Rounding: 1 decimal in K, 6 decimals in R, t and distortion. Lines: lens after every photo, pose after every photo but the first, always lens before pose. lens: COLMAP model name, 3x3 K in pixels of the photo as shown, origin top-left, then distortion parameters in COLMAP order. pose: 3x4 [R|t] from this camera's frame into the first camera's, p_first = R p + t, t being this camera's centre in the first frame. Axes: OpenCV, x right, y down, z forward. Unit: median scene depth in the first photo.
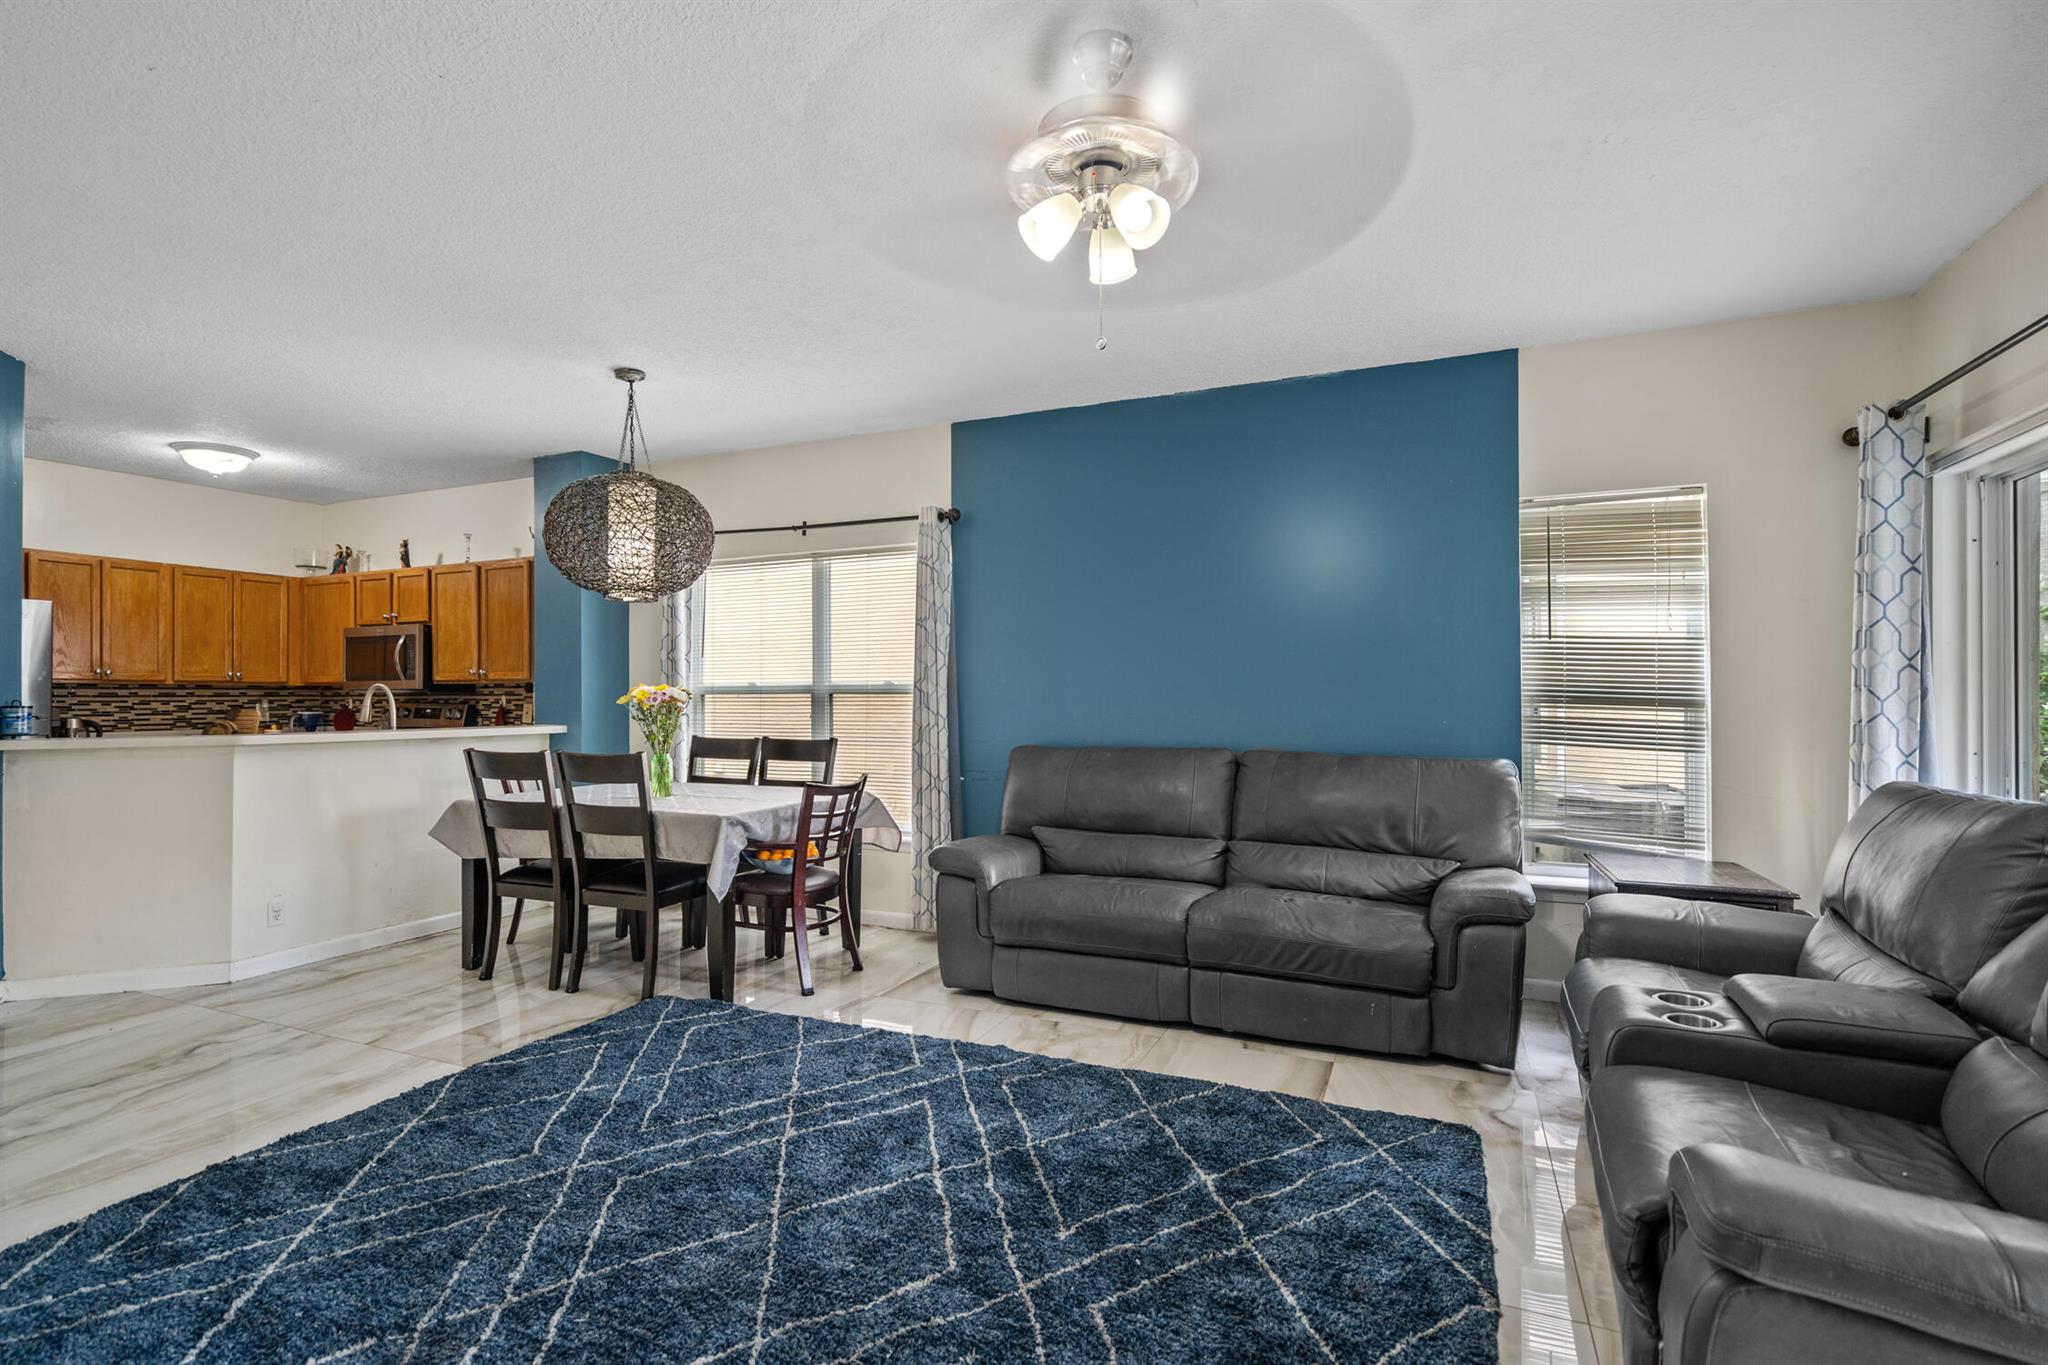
lens RADIAL K [[958.8, 0, 1027.1], [0, 958.8, 687.6], [0, 0, 1]] dist [-0.003915, 0.000191]
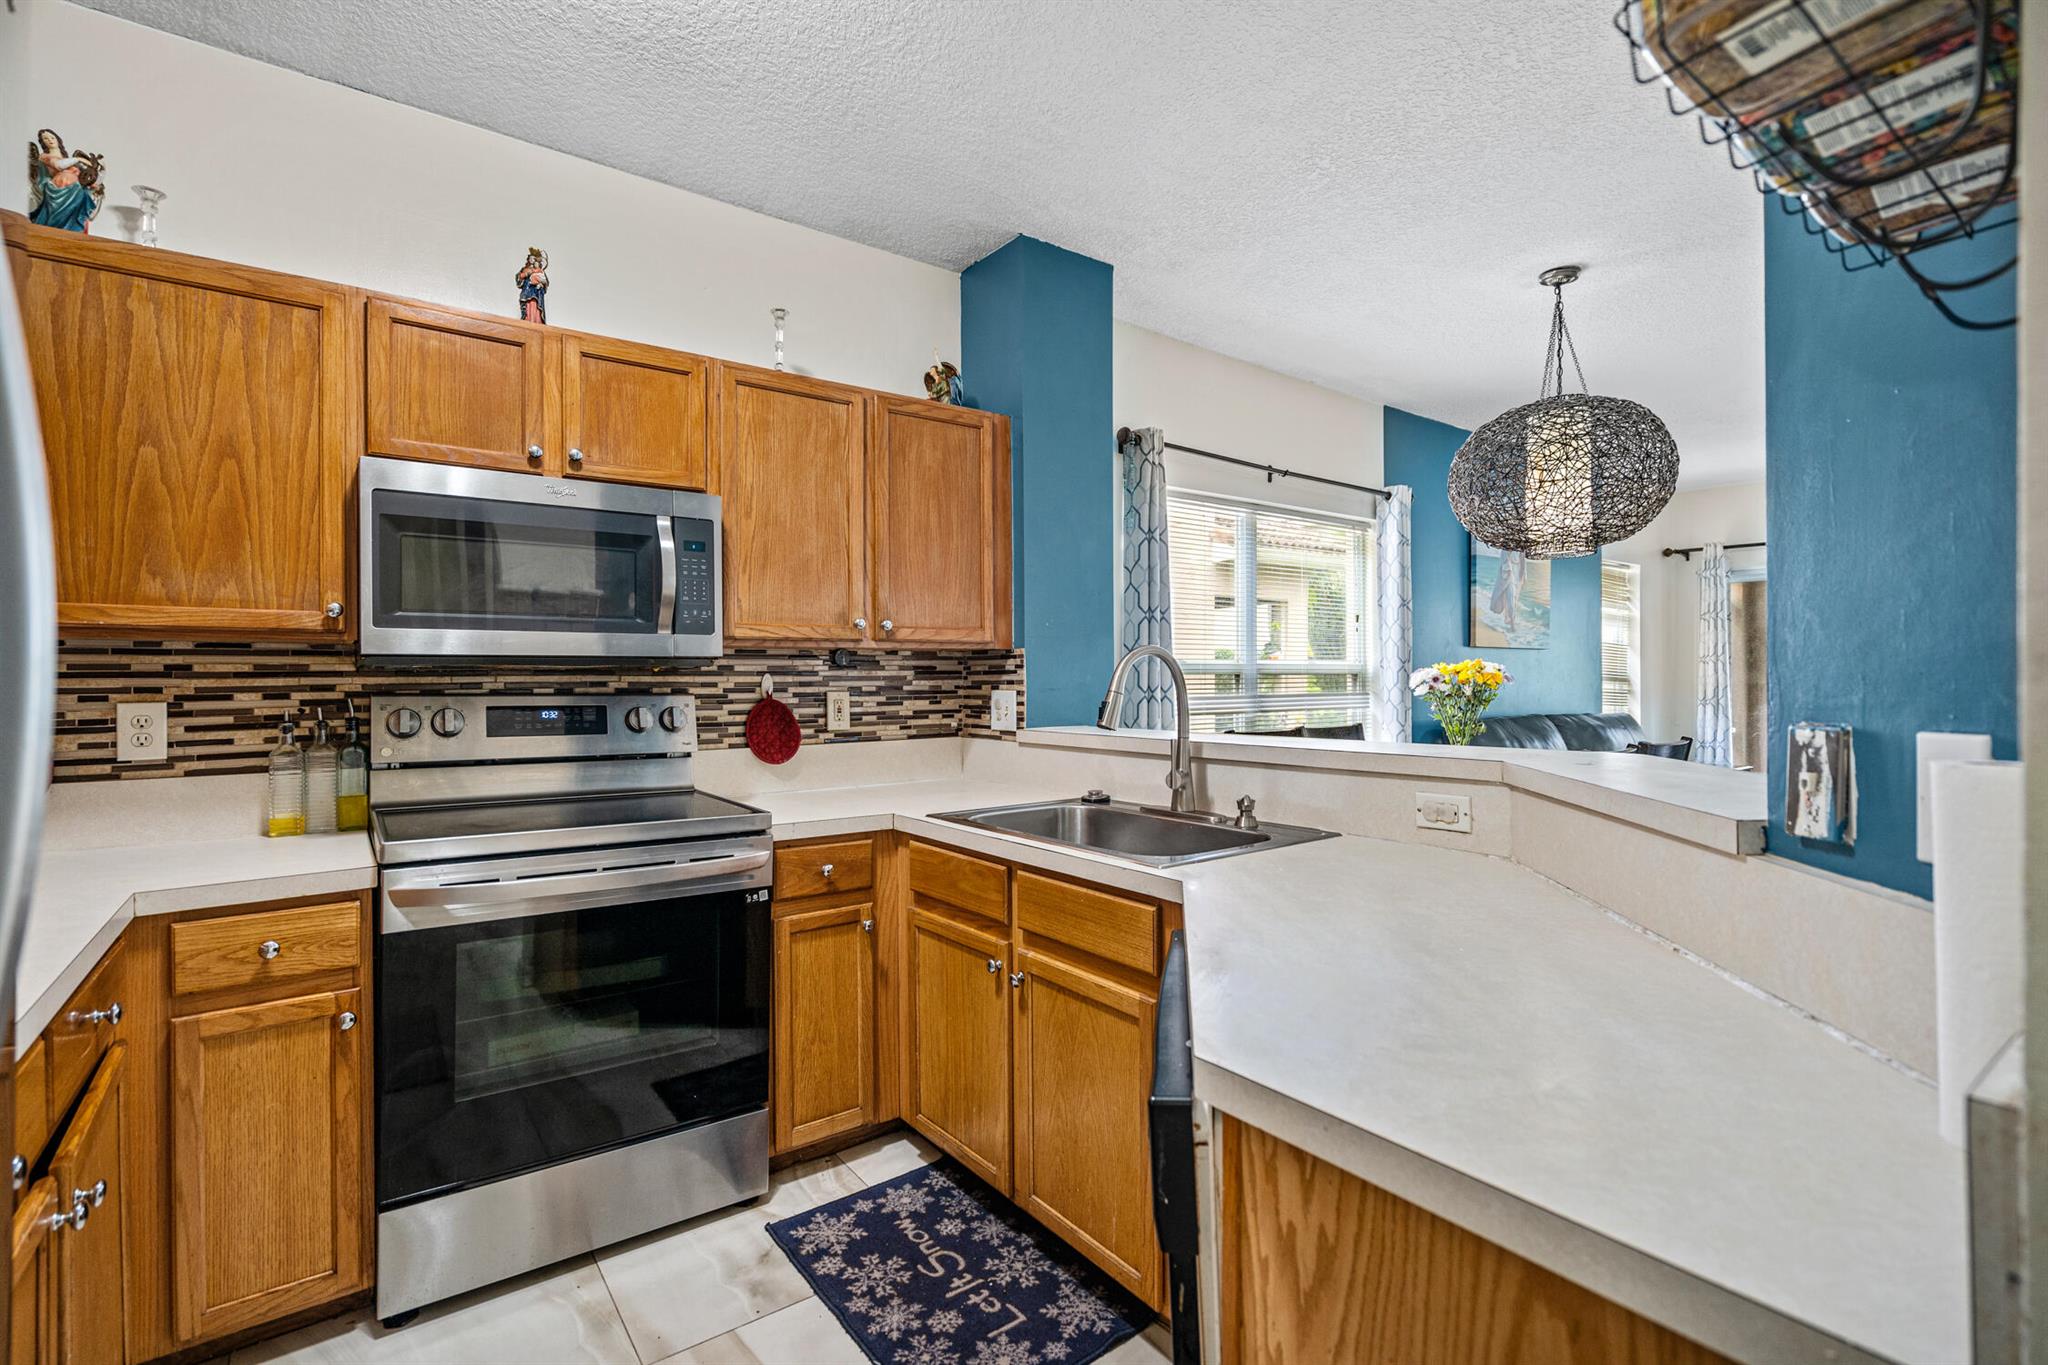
lens RADIAL K [[935.2, 0, 1020.9], [0, 935.2, 671.7], [0, 0, 1]] dist [-0.000844, 0.000766]
pose [[0.492691, 0.006339, 0.870181, -1.310502], [-0.003287, 0.999980, -0.005424, 0.012691], [-0.870198, -0.000188, 0.492702, 0.996149]]
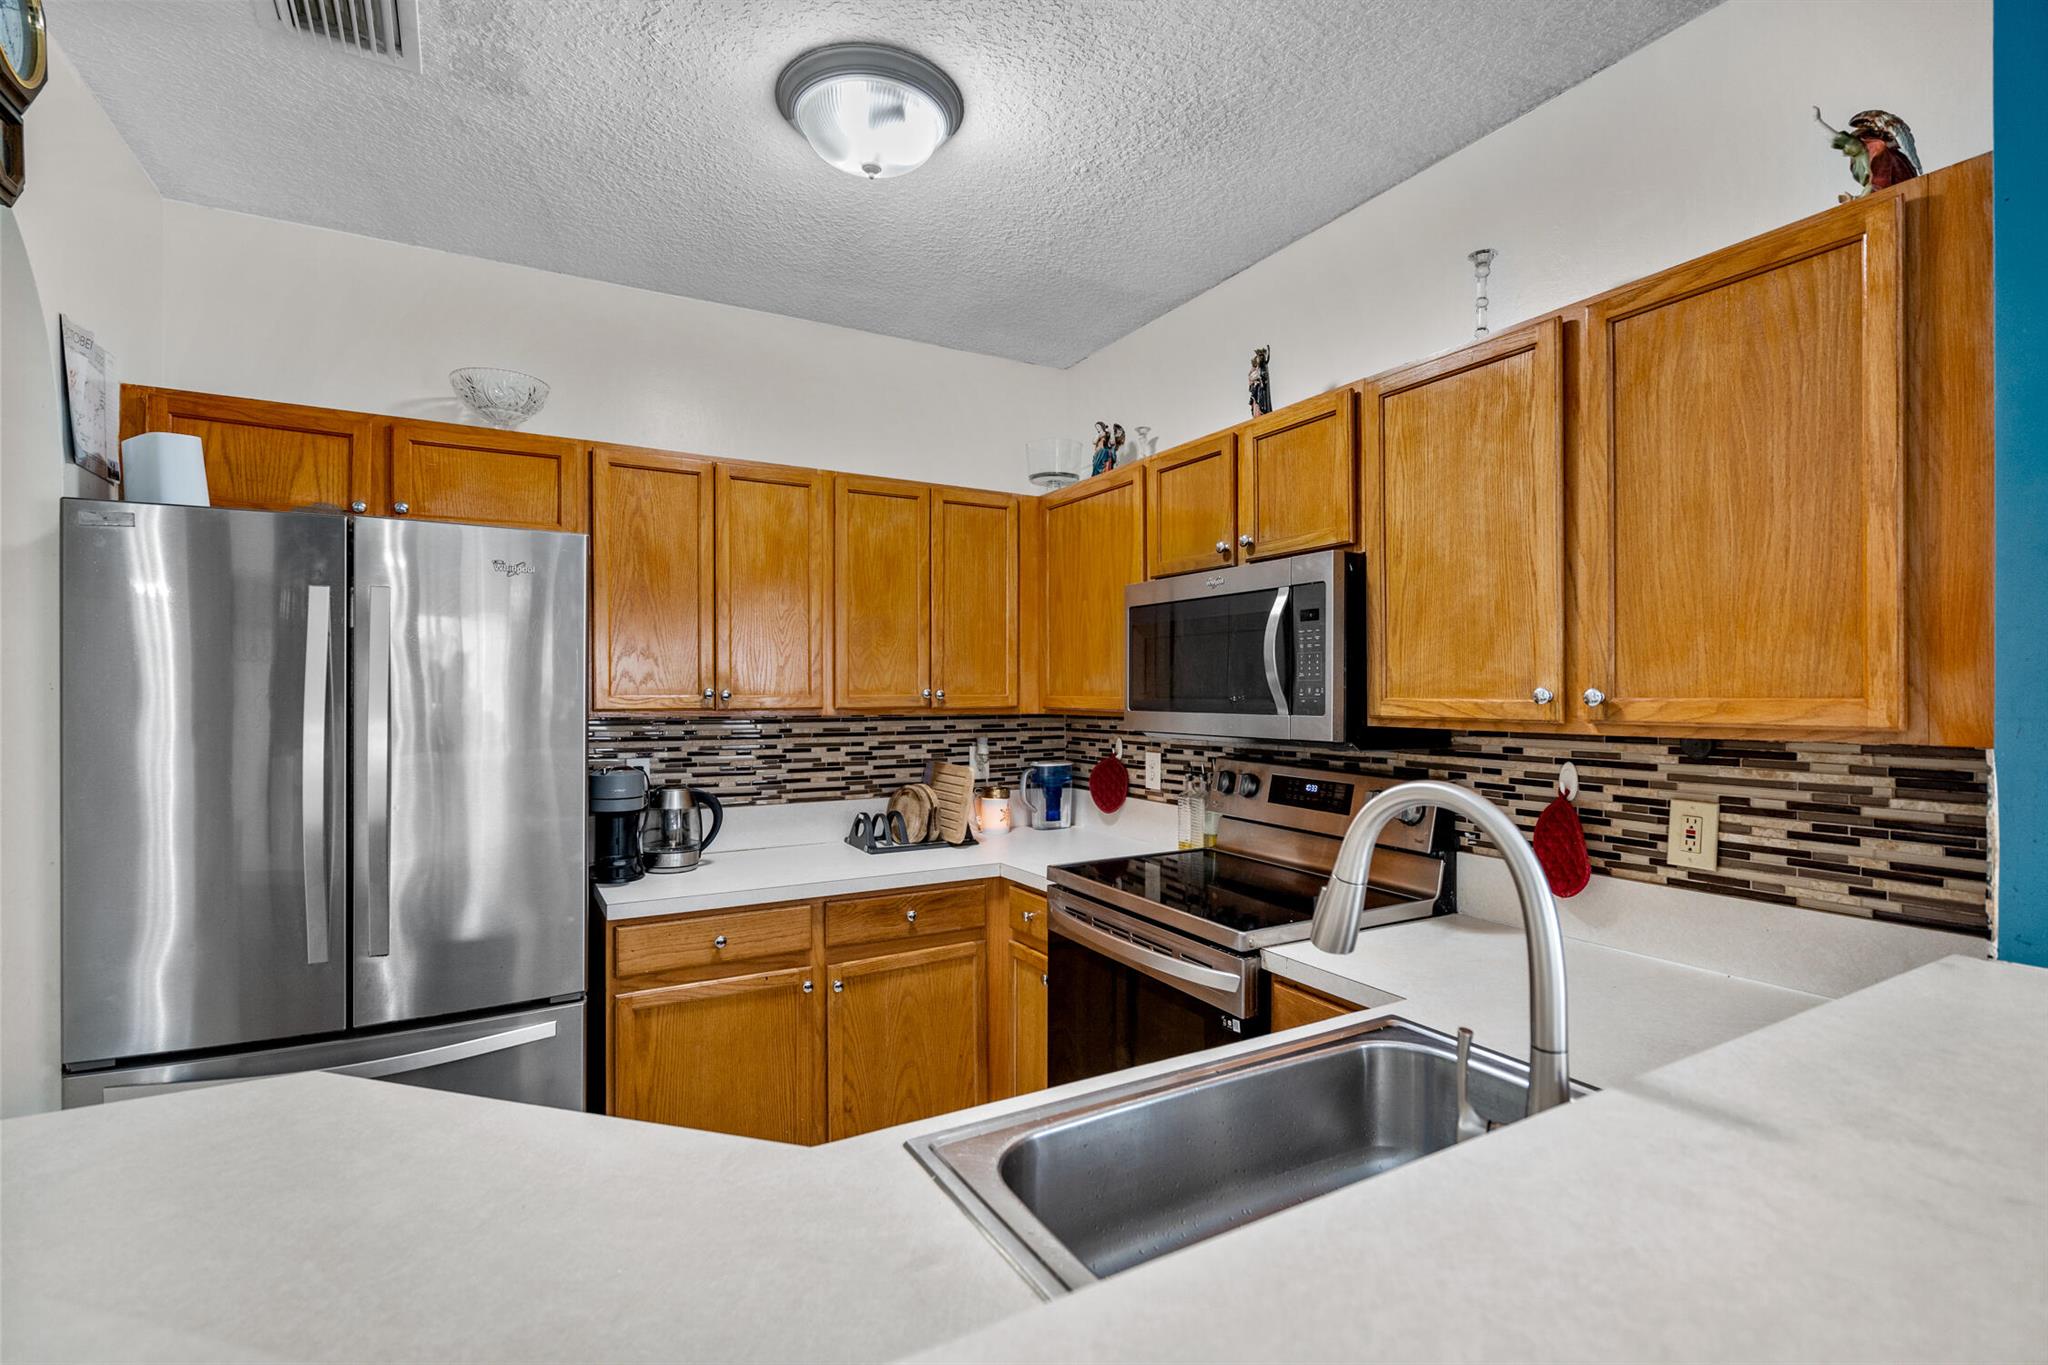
lens RADIAL K [[930.1, 0, 1024.0], [0, 930.1, 682.5], [0, 0, 1]] dist [-0.009307, 0.005301]
pose [[0.804132, -0.002116, -0.594447, -0.757150], [0.003578, 0.999993, 0.001281, -0.029747], [0.594440, -0.003157, 0.804134, 0.960751]]
